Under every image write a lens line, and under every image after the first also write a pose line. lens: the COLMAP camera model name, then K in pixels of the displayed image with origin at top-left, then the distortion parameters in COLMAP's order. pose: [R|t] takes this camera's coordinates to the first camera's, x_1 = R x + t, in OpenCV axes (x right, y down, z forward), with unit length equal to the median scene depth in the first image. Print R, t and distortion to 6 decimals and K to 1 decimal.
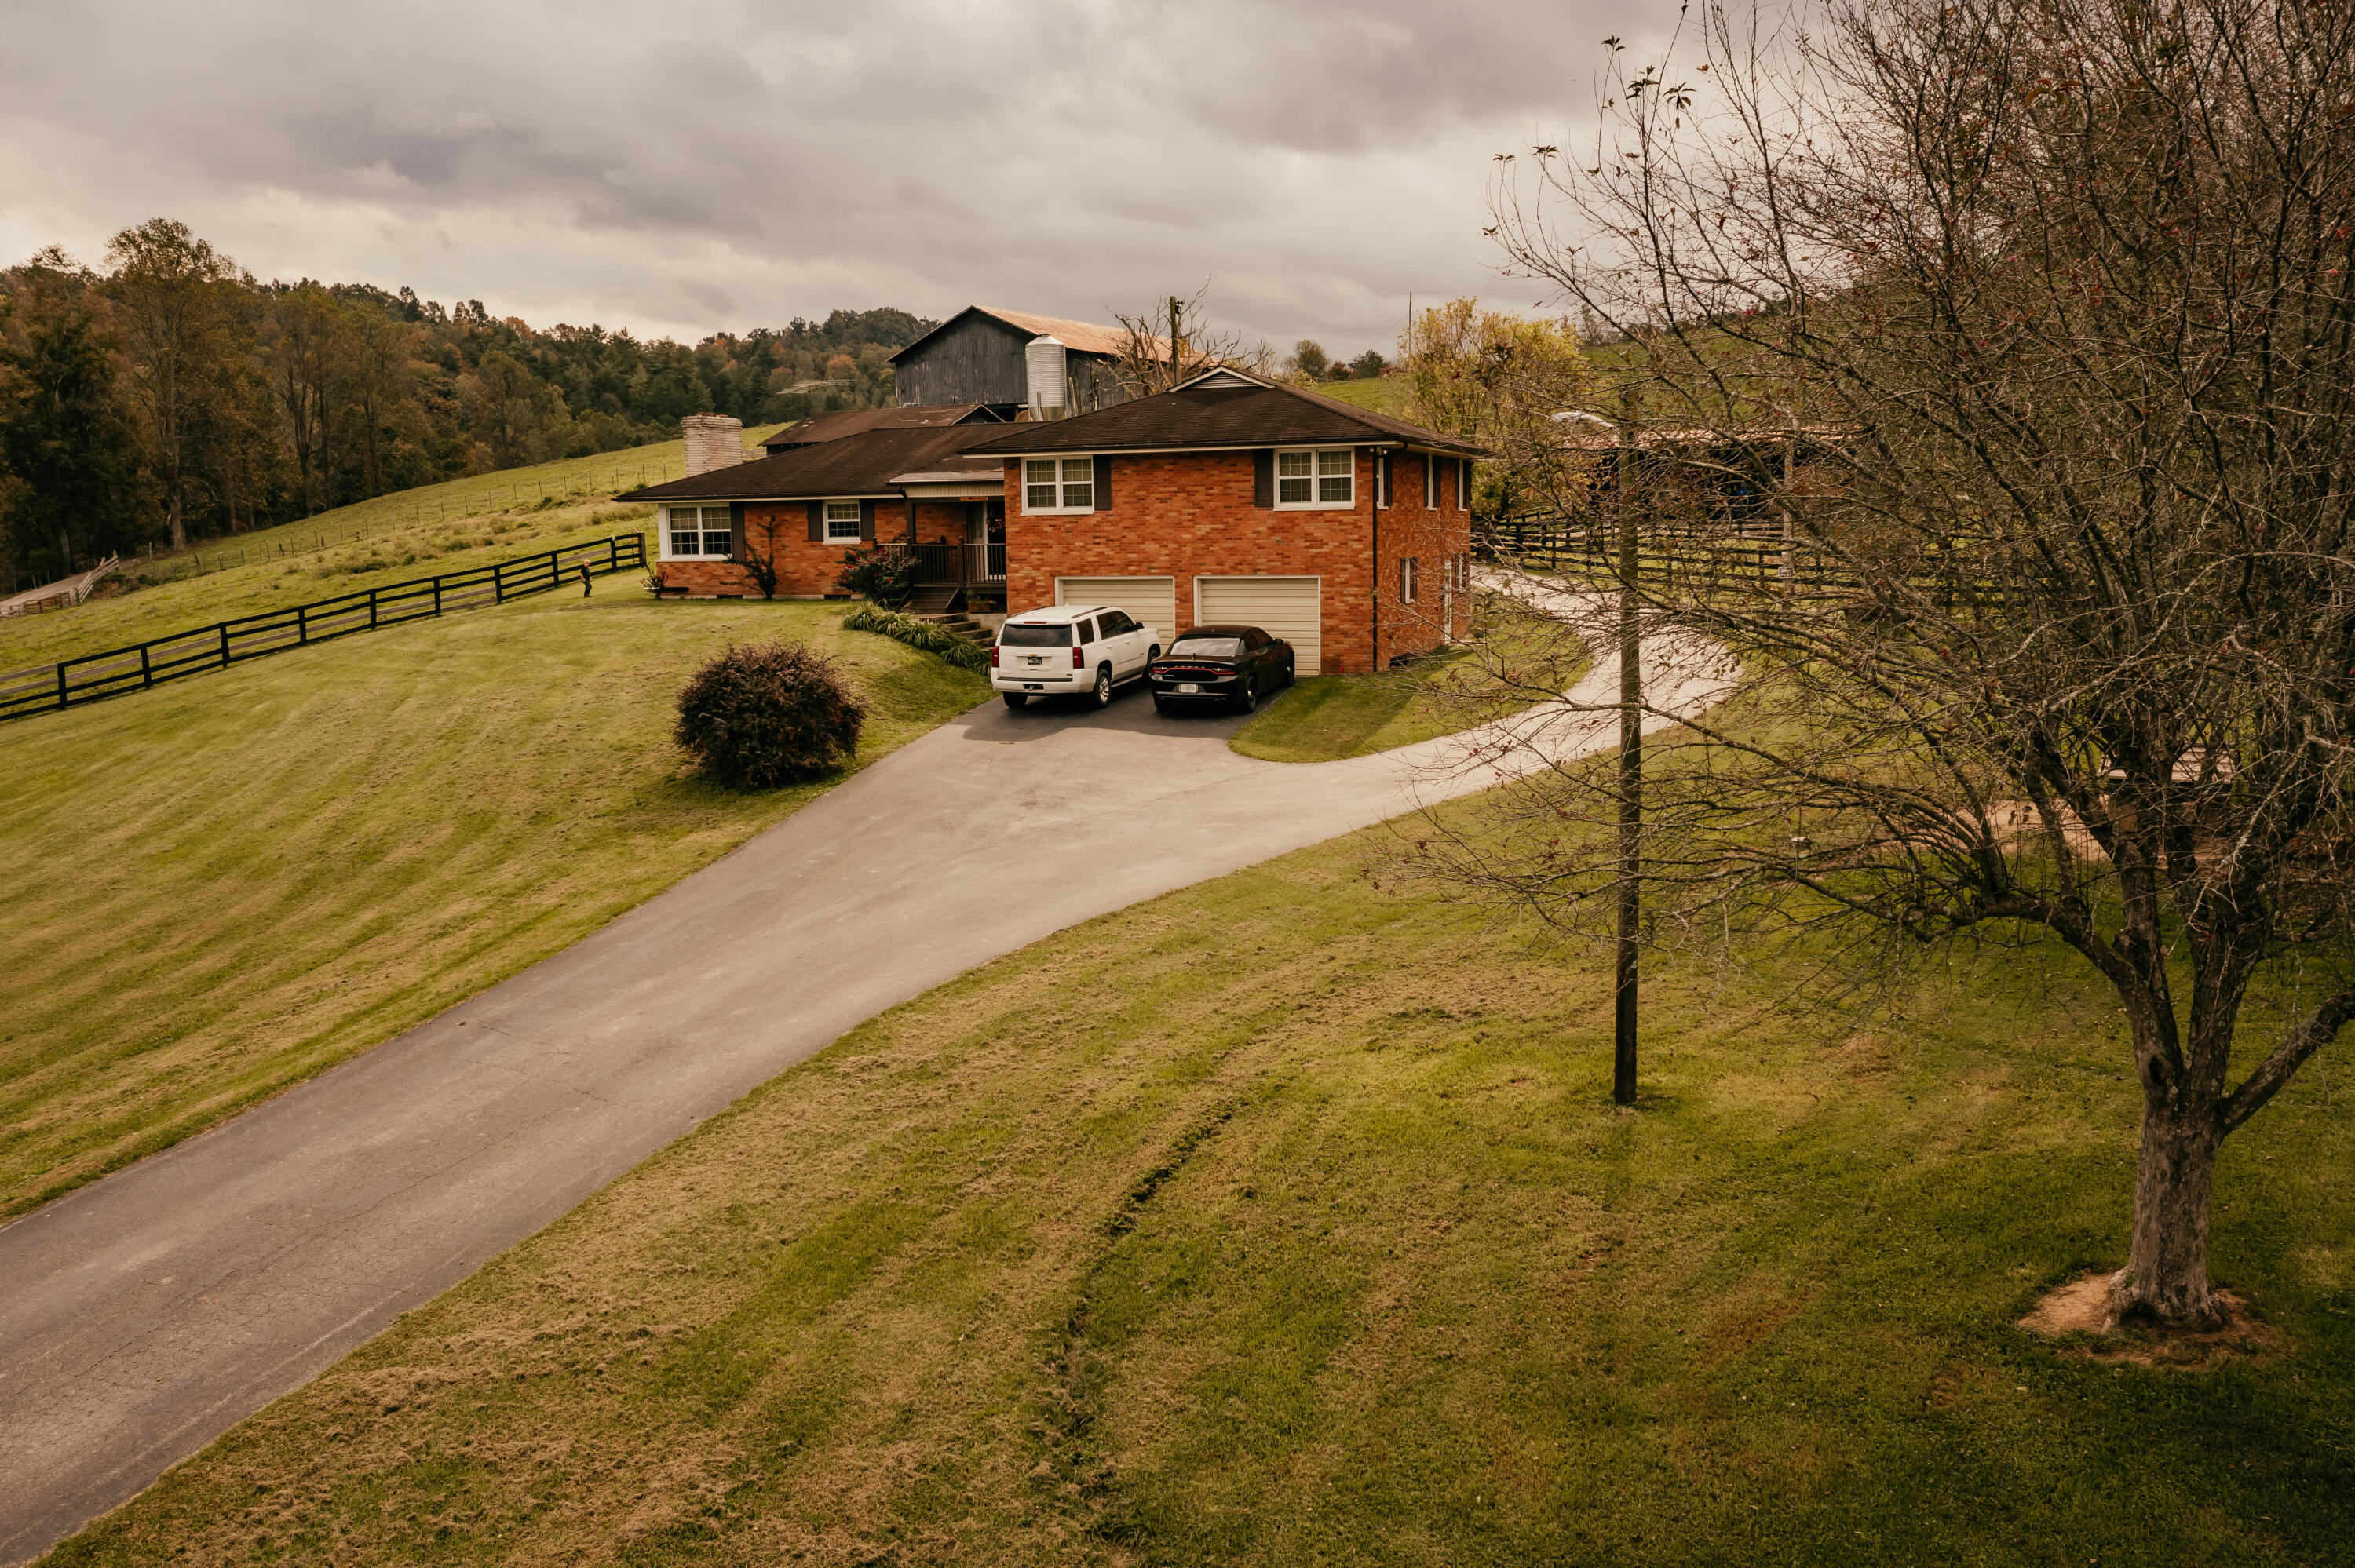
lens RADIAL K [[1868.9, 0, 1182.4], [0, 1868.9, 721.7], [0, 0, 1]] dist [0.002022, 0.013738]
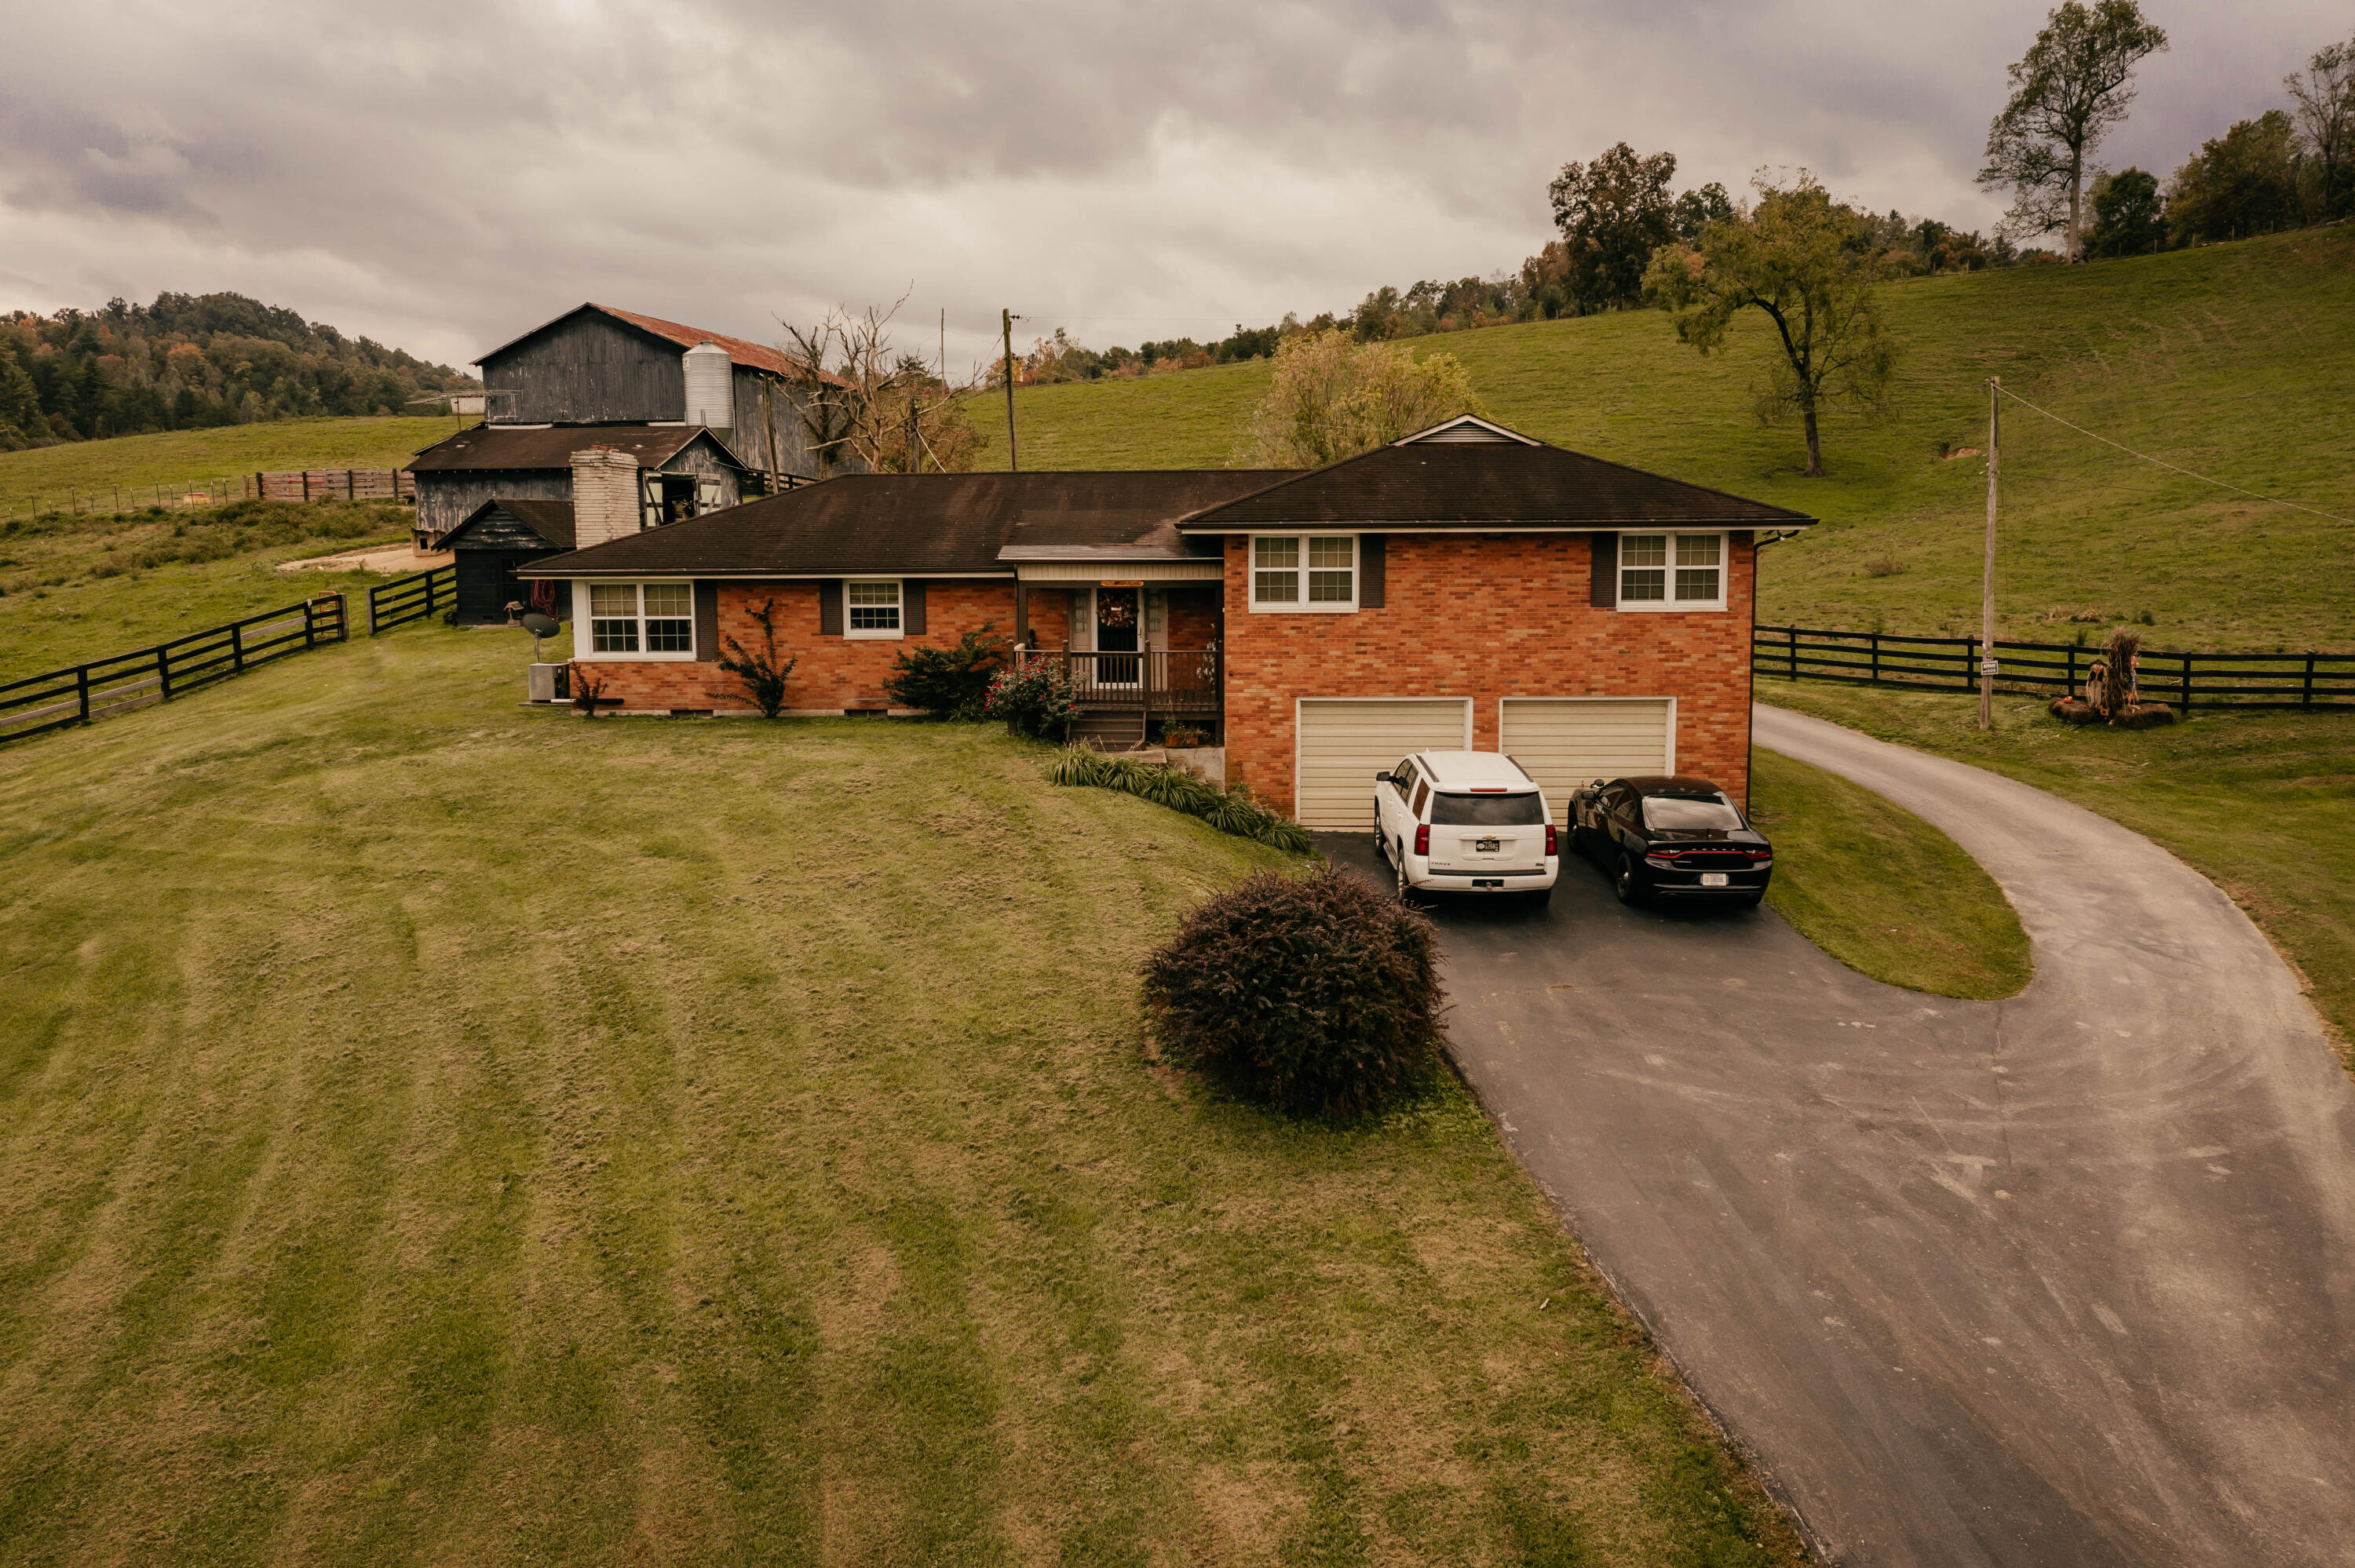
lens RADIAL K [[1868.9, 0, 1182.4], [0, 1868.9, 721.7], [0, 0, 1]] dist [0.002022, 0.013738]
pose [[0.948251, -0.020255, 0.316874, -0.340300], [0.022837, 0.999729, -0.004438, -0.065585], [-0.316698, 0.011445, 0.948457, 0.321932]]
